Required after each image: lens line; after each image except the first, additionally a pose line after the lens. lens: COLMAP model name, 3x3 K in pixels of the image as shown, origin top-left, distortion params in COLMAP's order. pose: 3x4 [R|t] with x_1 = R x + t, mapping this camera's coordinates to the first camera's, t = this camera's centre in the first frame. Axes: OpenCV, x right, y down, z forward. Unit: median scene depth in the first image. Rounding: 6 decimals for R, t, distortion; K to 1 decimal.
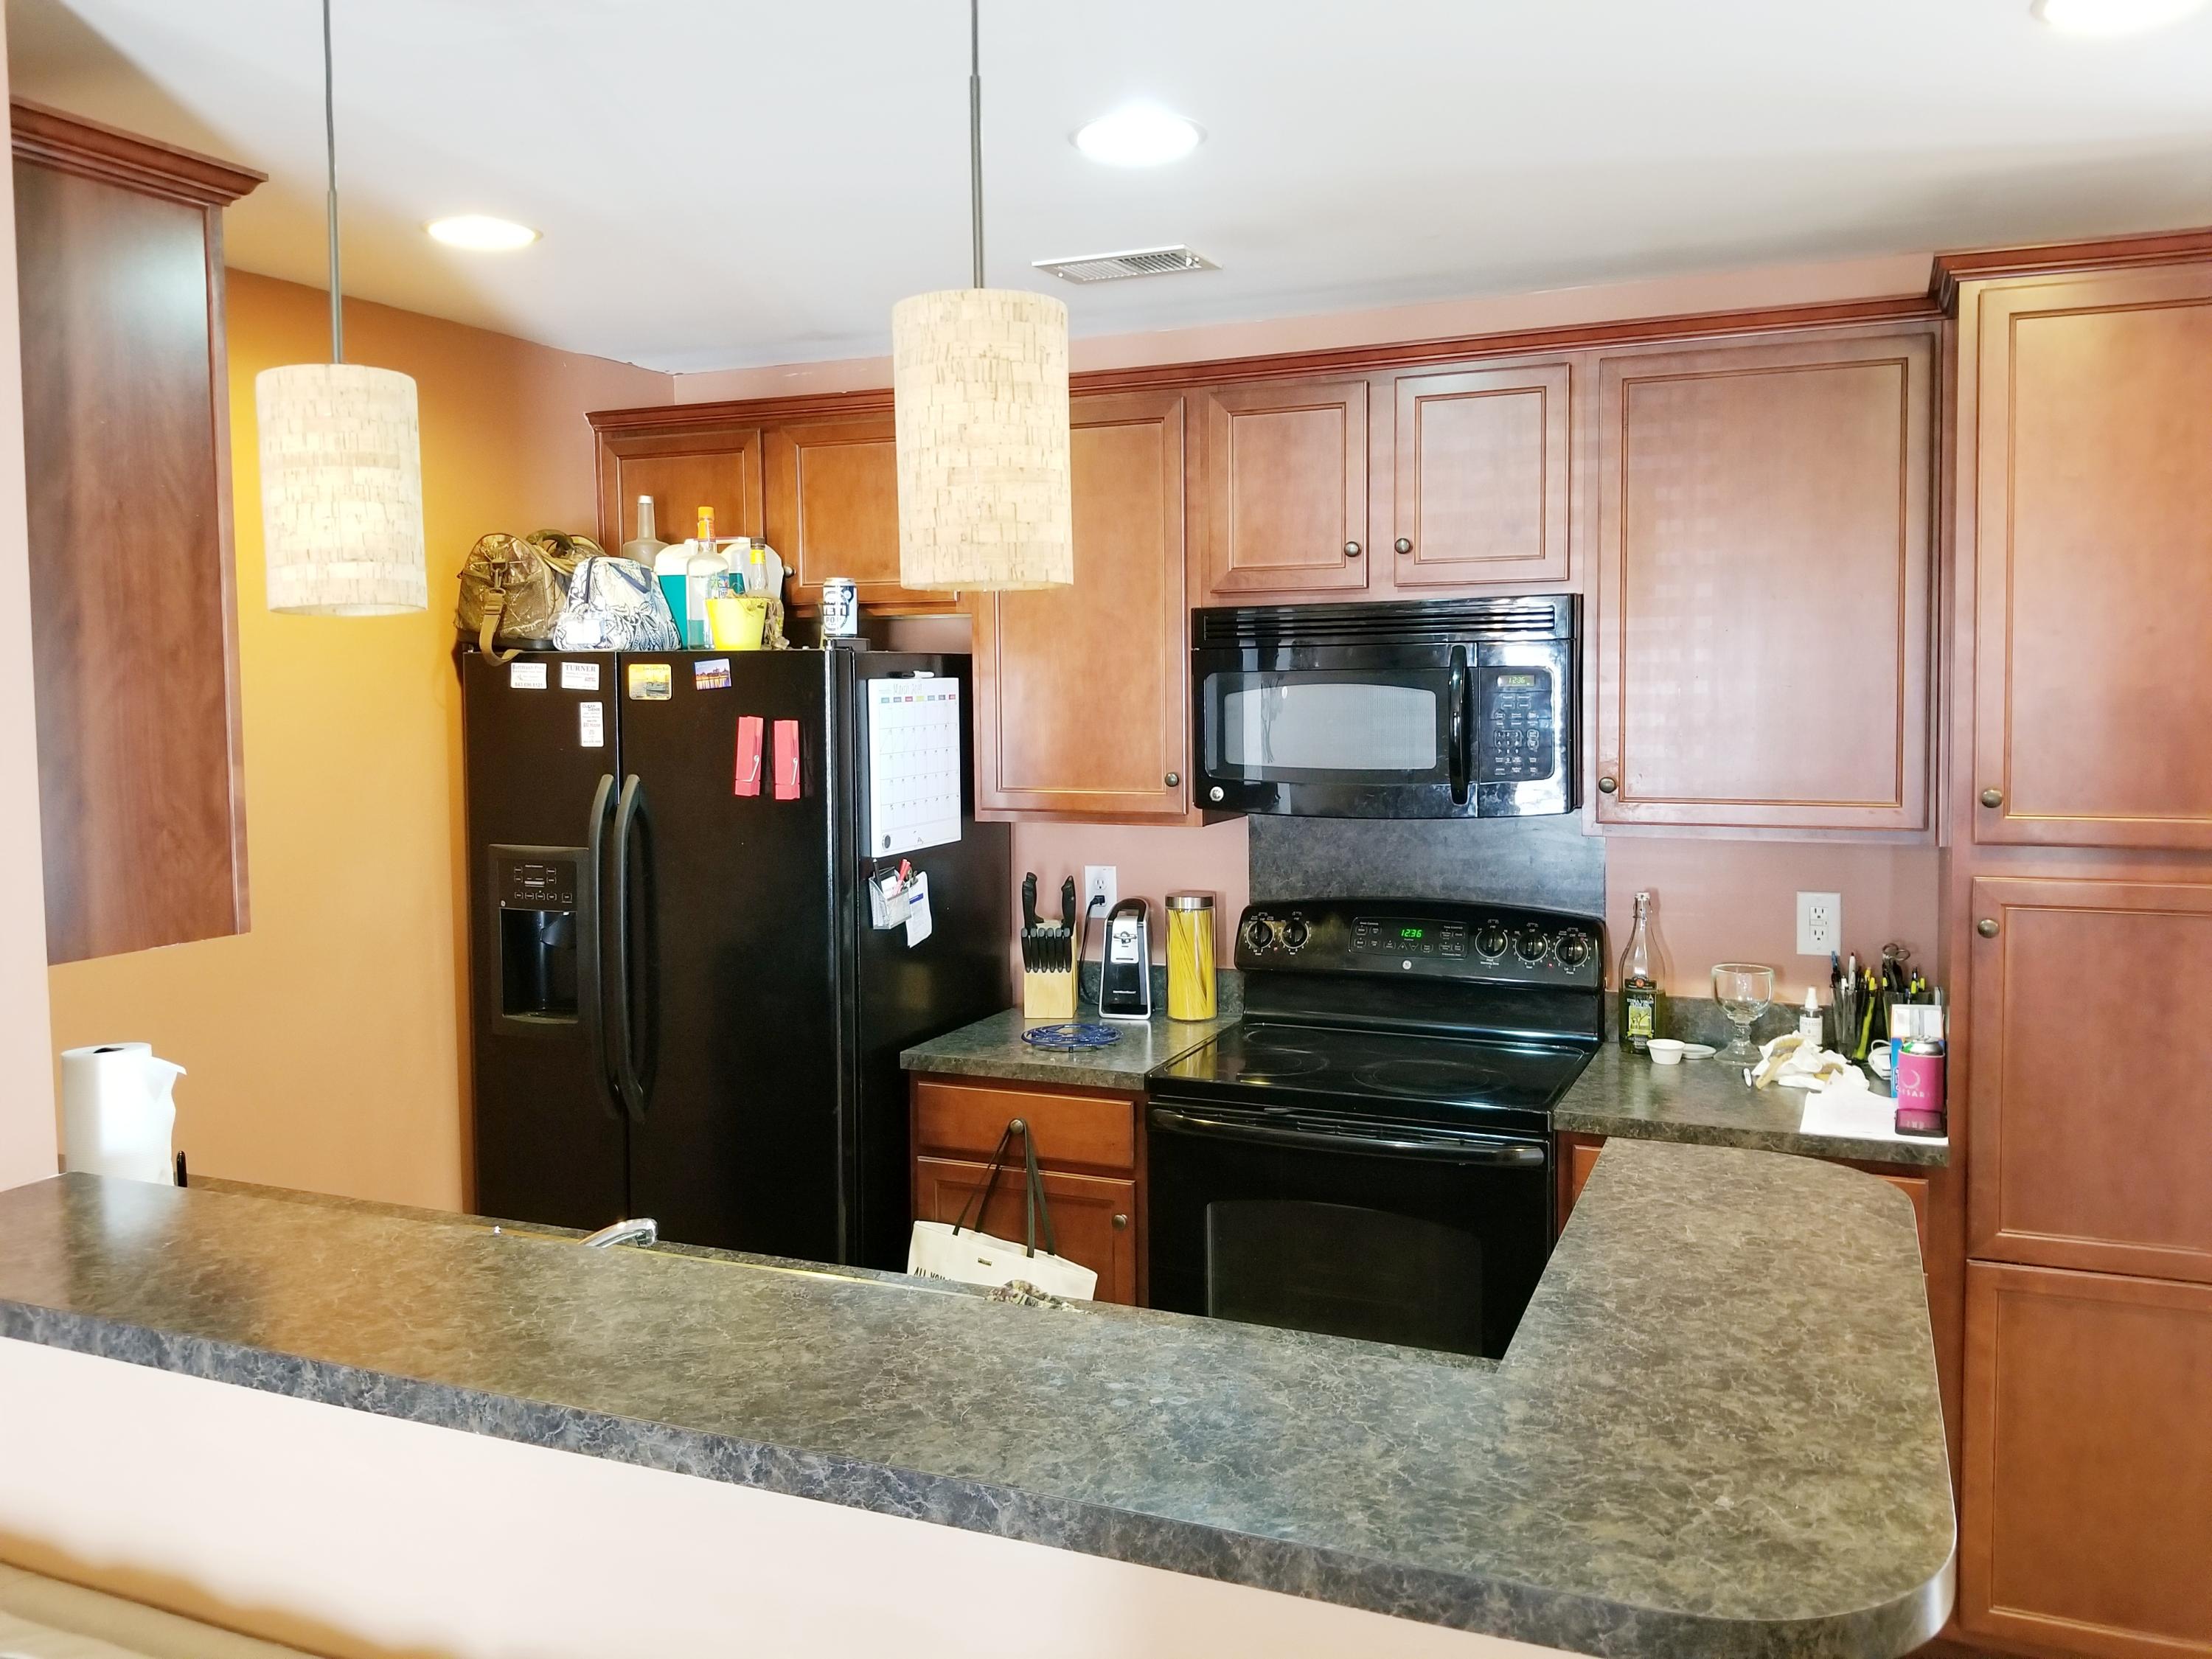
lens RADIAL K [[1737.6, 0, 1108.6], [0, 1737.6, 776.1], [0, 0, 1]] dist [0.066433, -0.114388]
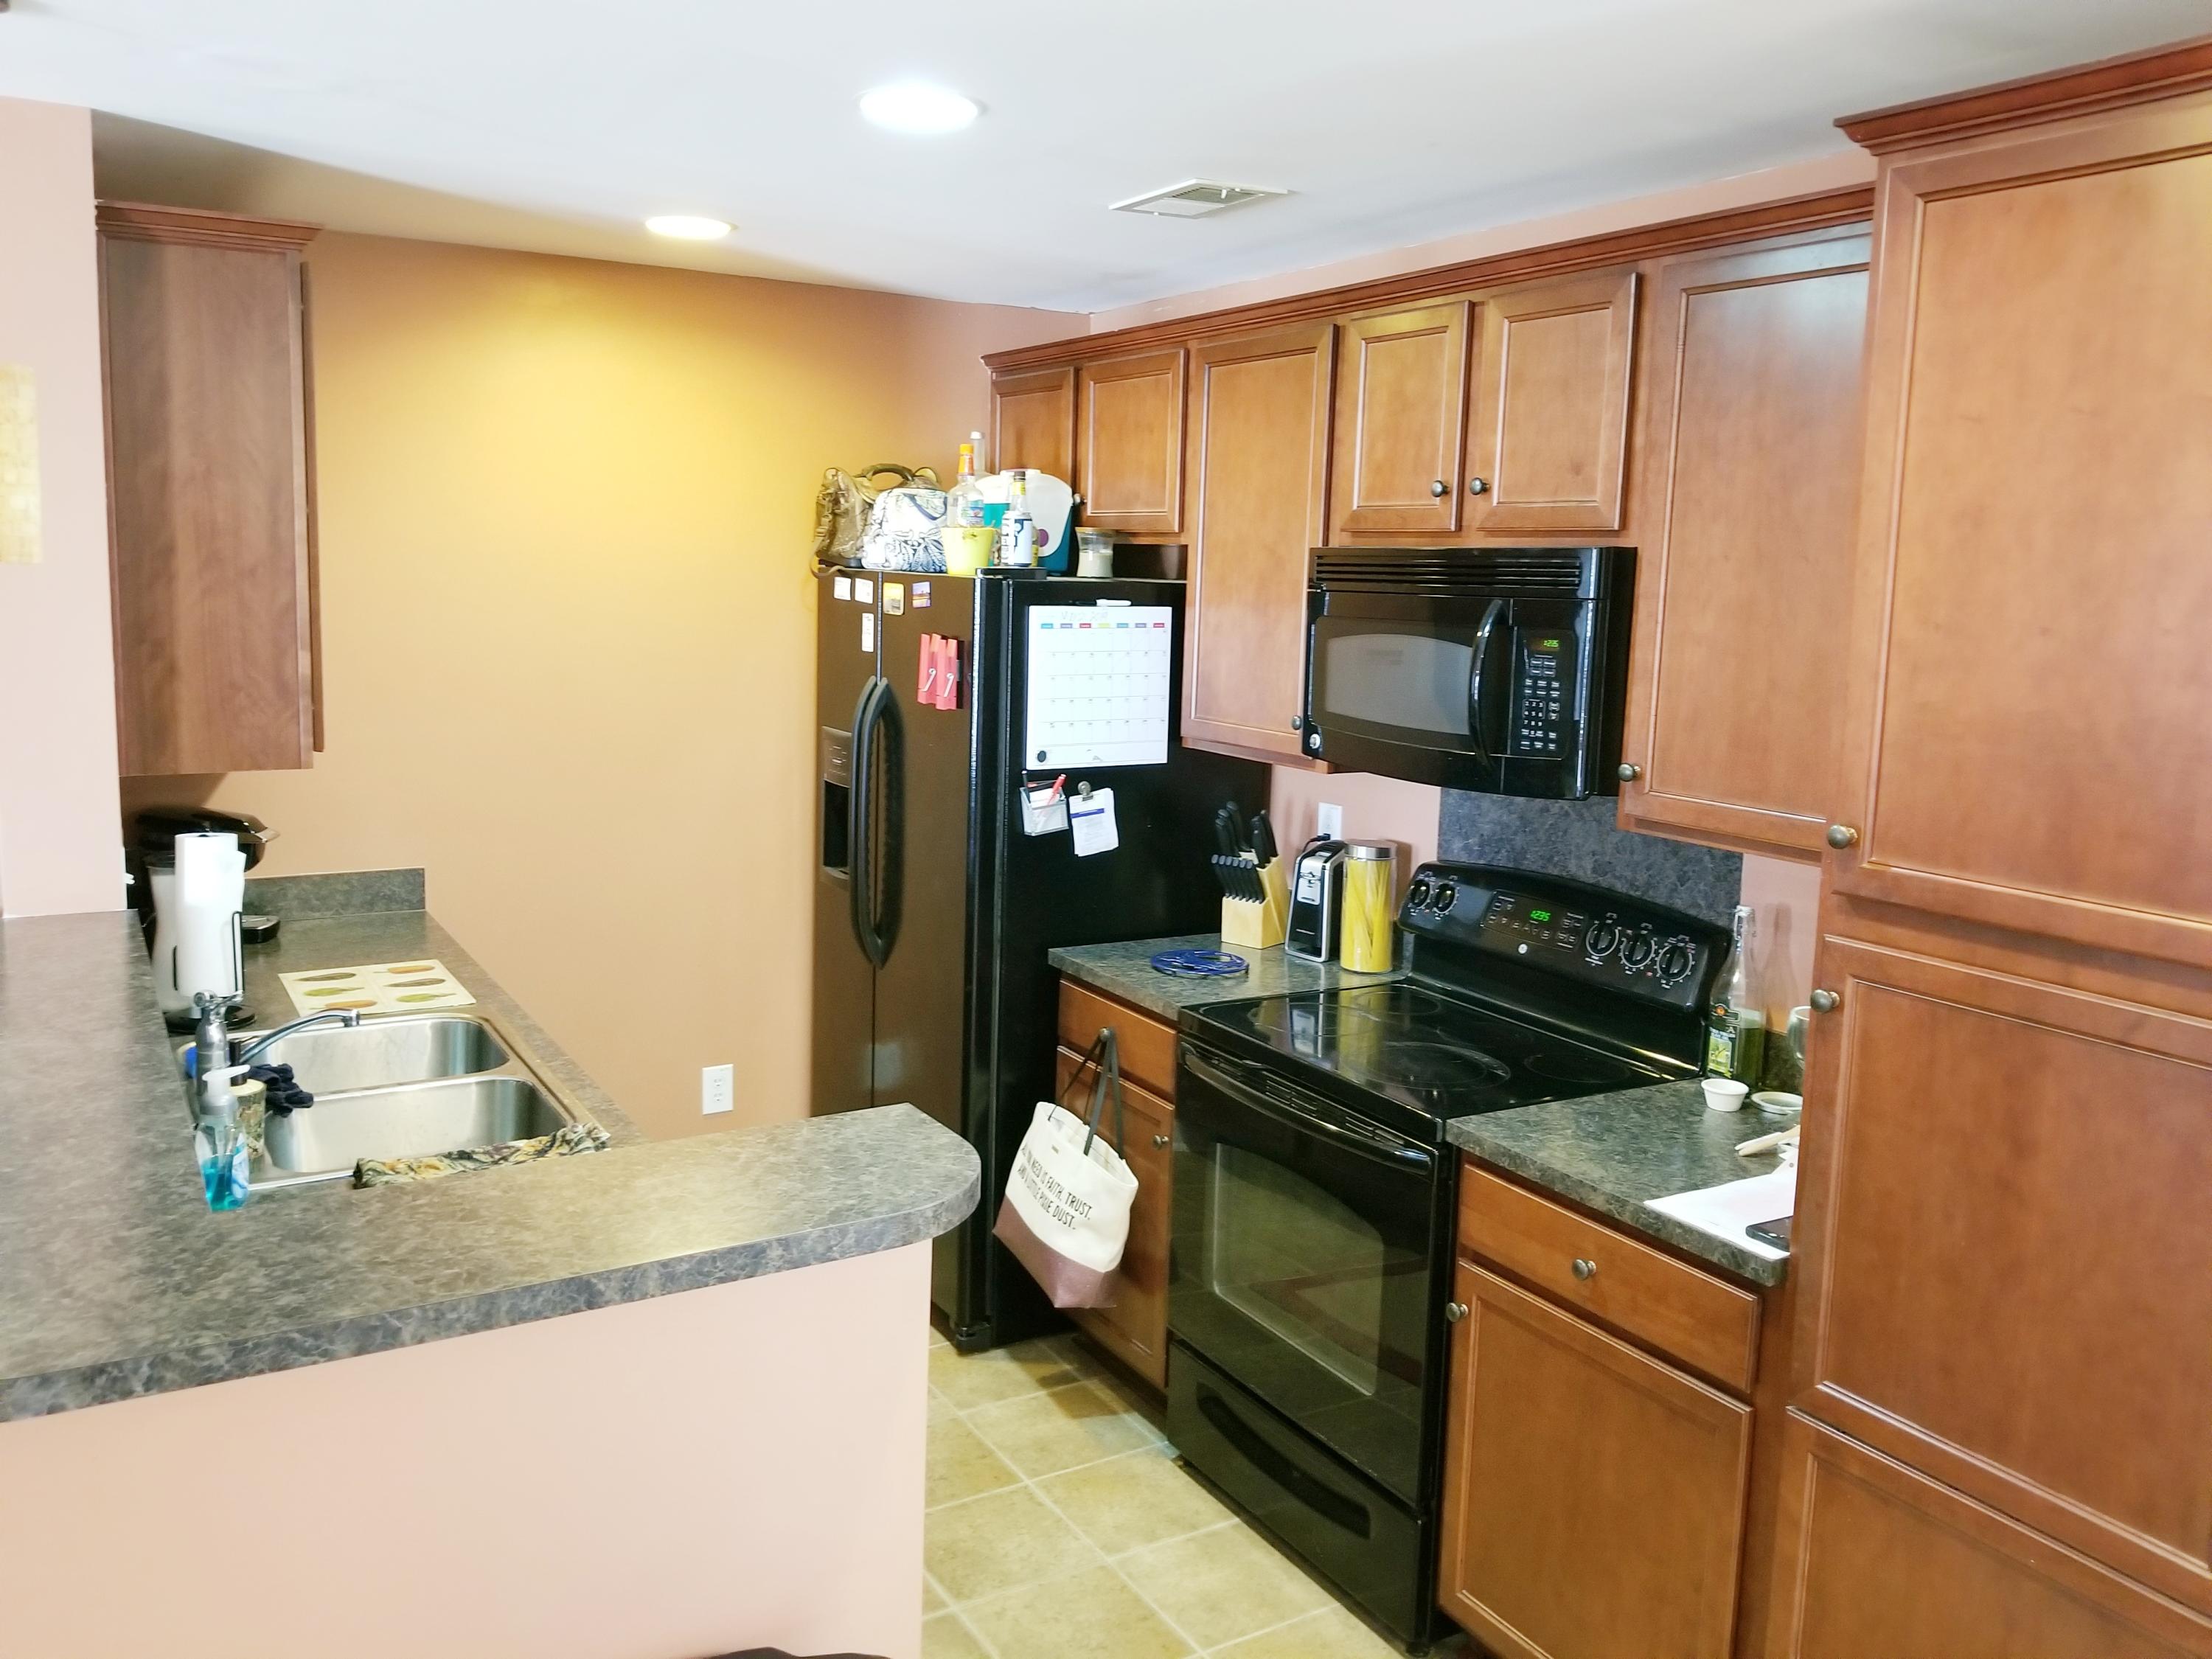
lens RADIAL K [[1737.6, 0, 1102.7], [0, 1737.6, 801.6], [0, 0, 1]] dist [0.066433, -0.114388]
pose [[0.802596, 0.114406, -0.585450, 0.552205], [-0.069983, 0.992718, 0.098052, -0.044170], [0.592404, -0.037724, 0.804758, 0.149354]]
